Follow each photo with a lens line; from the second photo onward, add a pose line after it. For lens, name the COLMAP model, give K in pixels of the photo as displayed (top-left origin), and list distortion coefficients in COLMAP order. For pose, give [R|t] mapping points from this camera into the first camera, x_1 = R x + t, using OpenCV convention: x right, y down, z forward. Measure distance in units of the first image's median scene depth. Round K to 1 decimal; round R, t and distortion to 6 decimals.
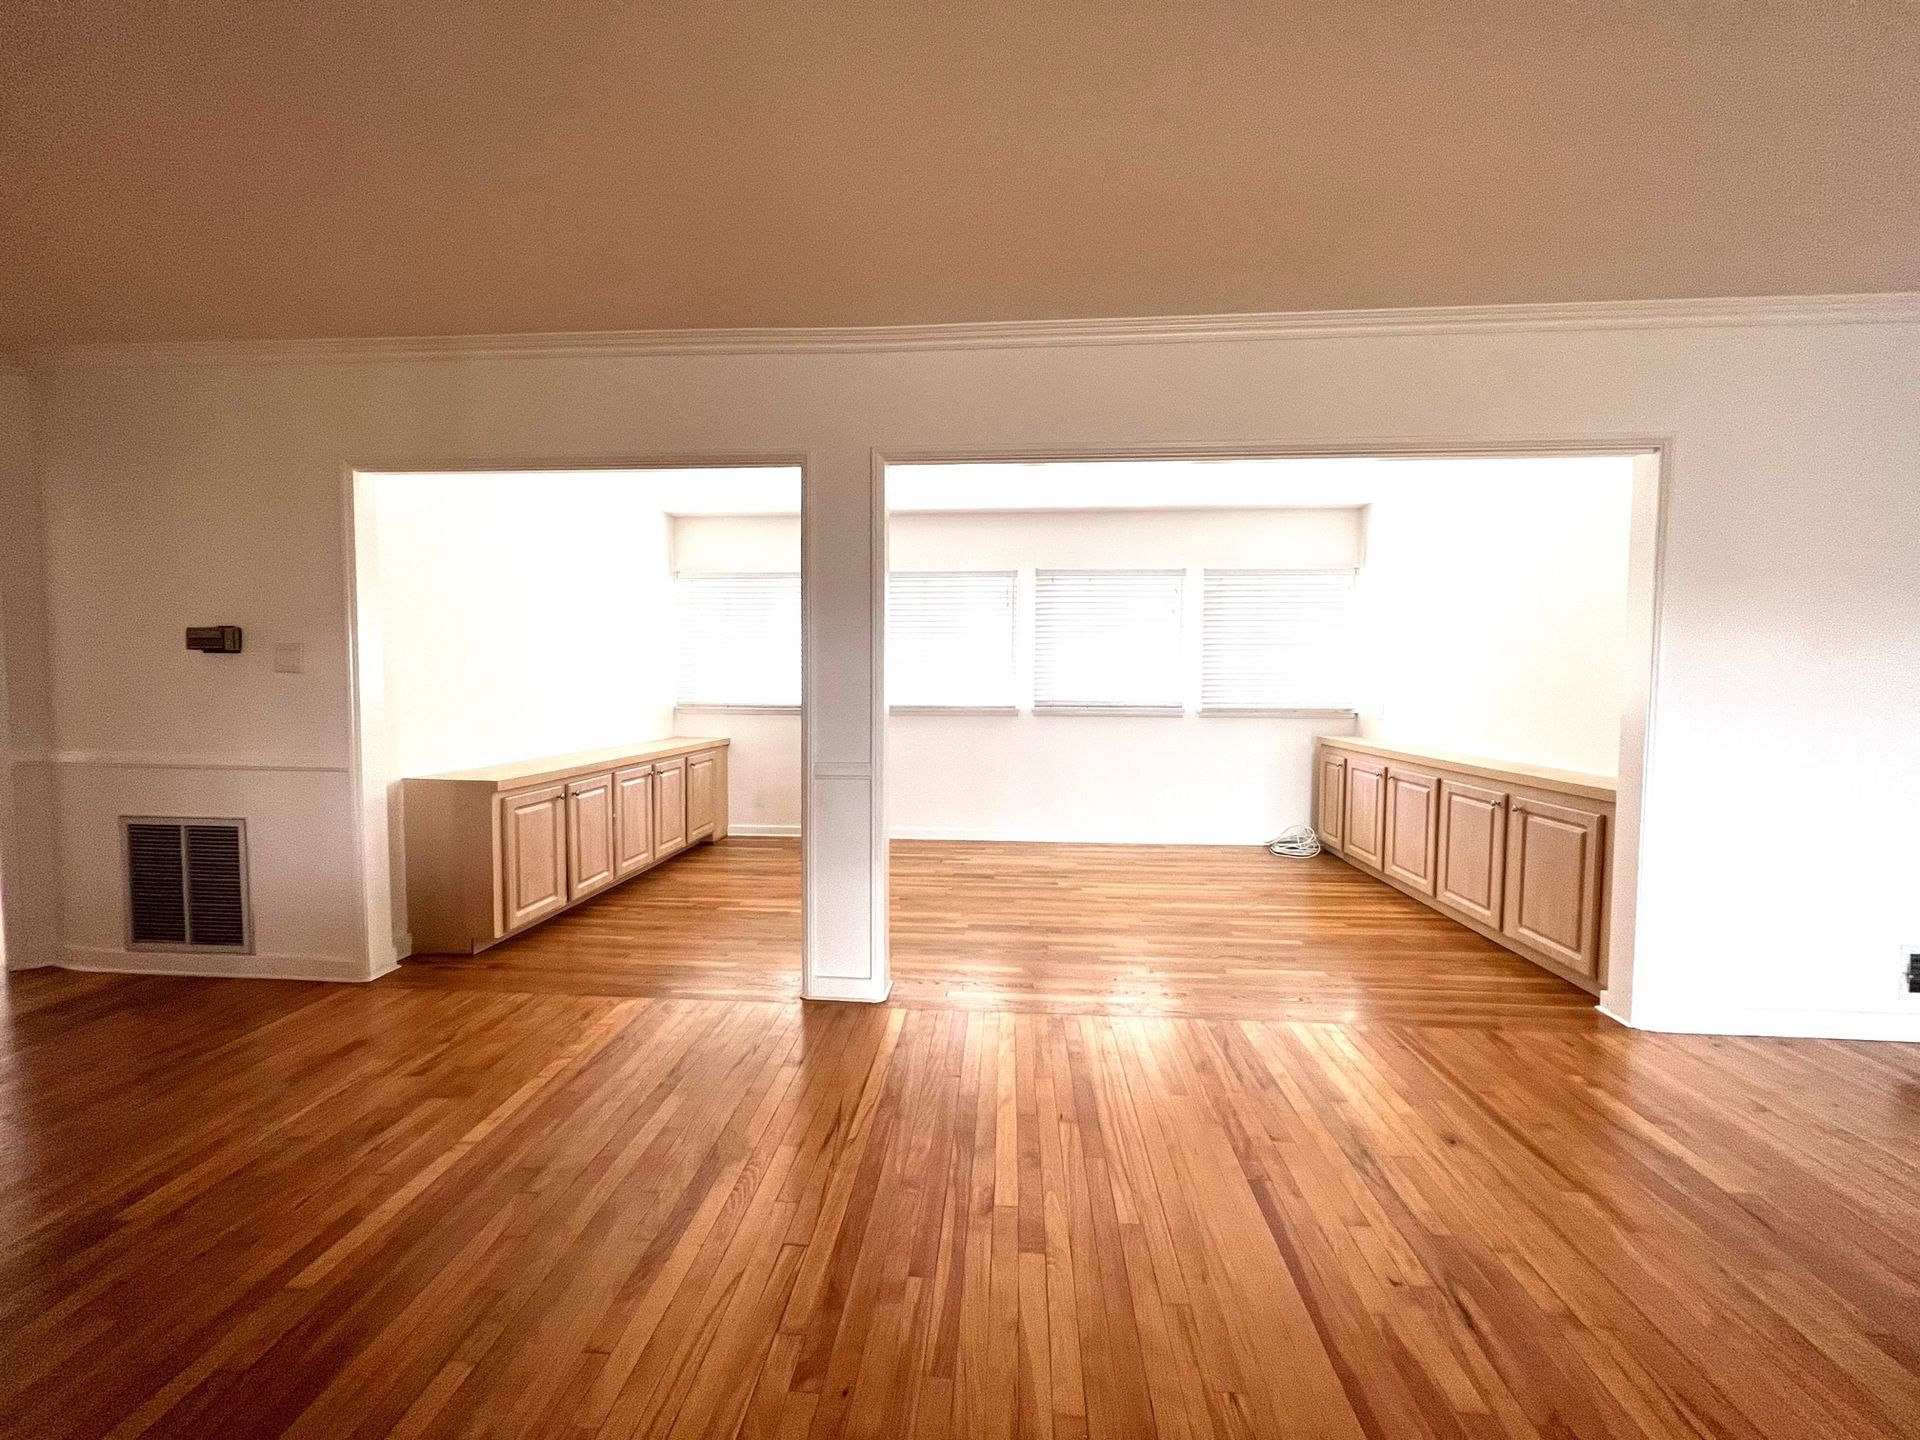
lens RADIAL K [[767.9, 0, 955.9], [0, 767.9, 714.9], [0, 0, 1]] dist [-0.002734, -0.000006]
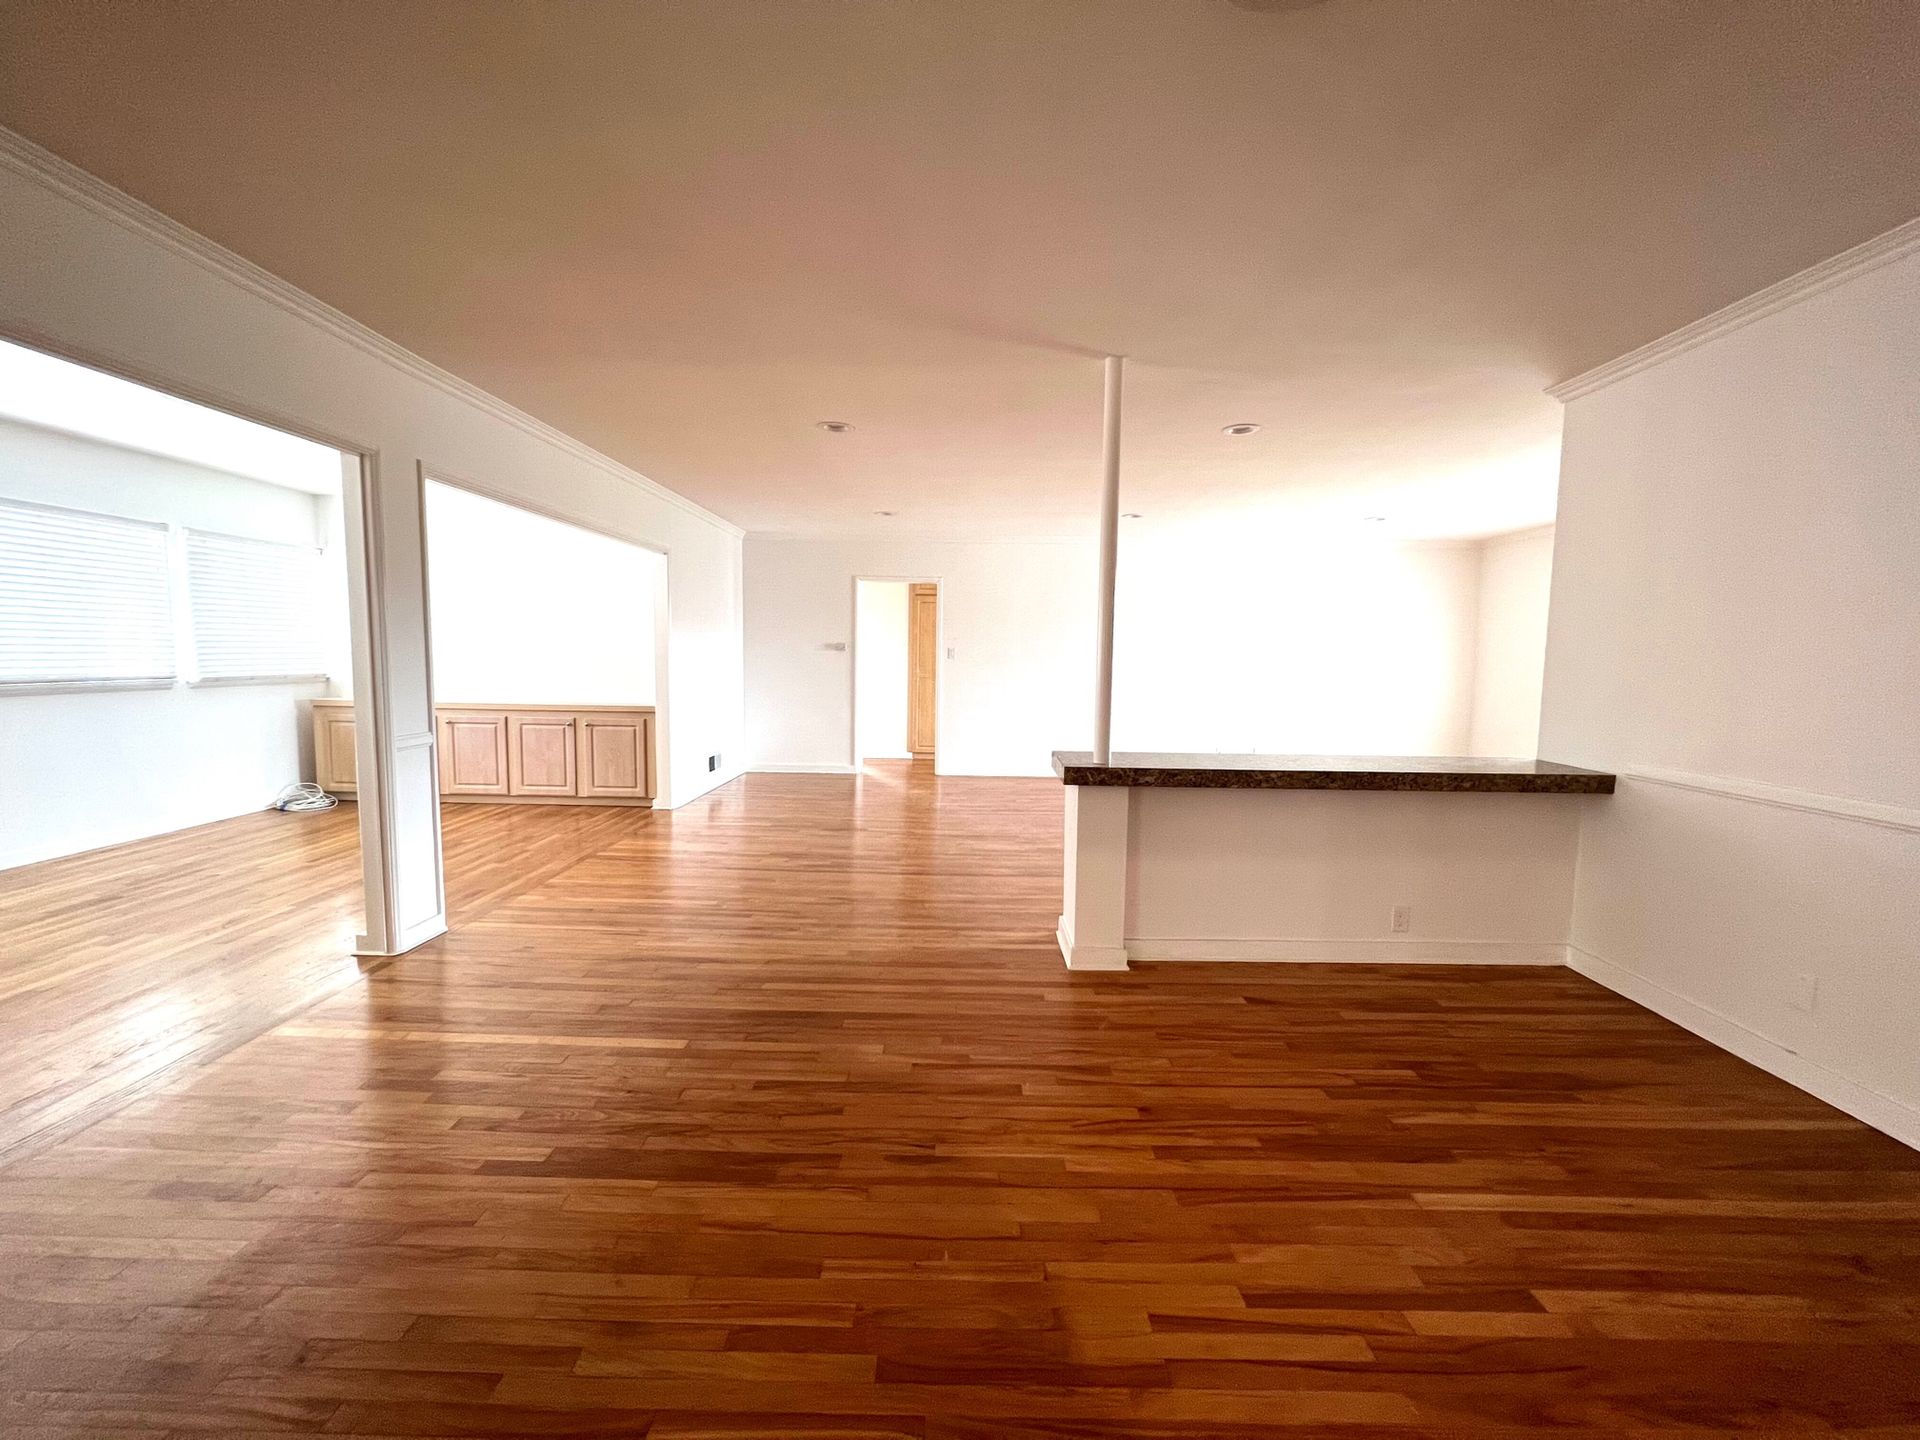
lens RADIAL K [[767.9, 0, 957.7], [0, 767.9, 722.2], [0, 0, 1]] dist [-0.002734, -0.000006]
pose [[-0.065622, -0.095855, 0.993230, -1.061707], [0.022322, 0.994985, 0.097499, -0.040273], [-0.997595, 0.028569, -0.063153, 0.214727]]
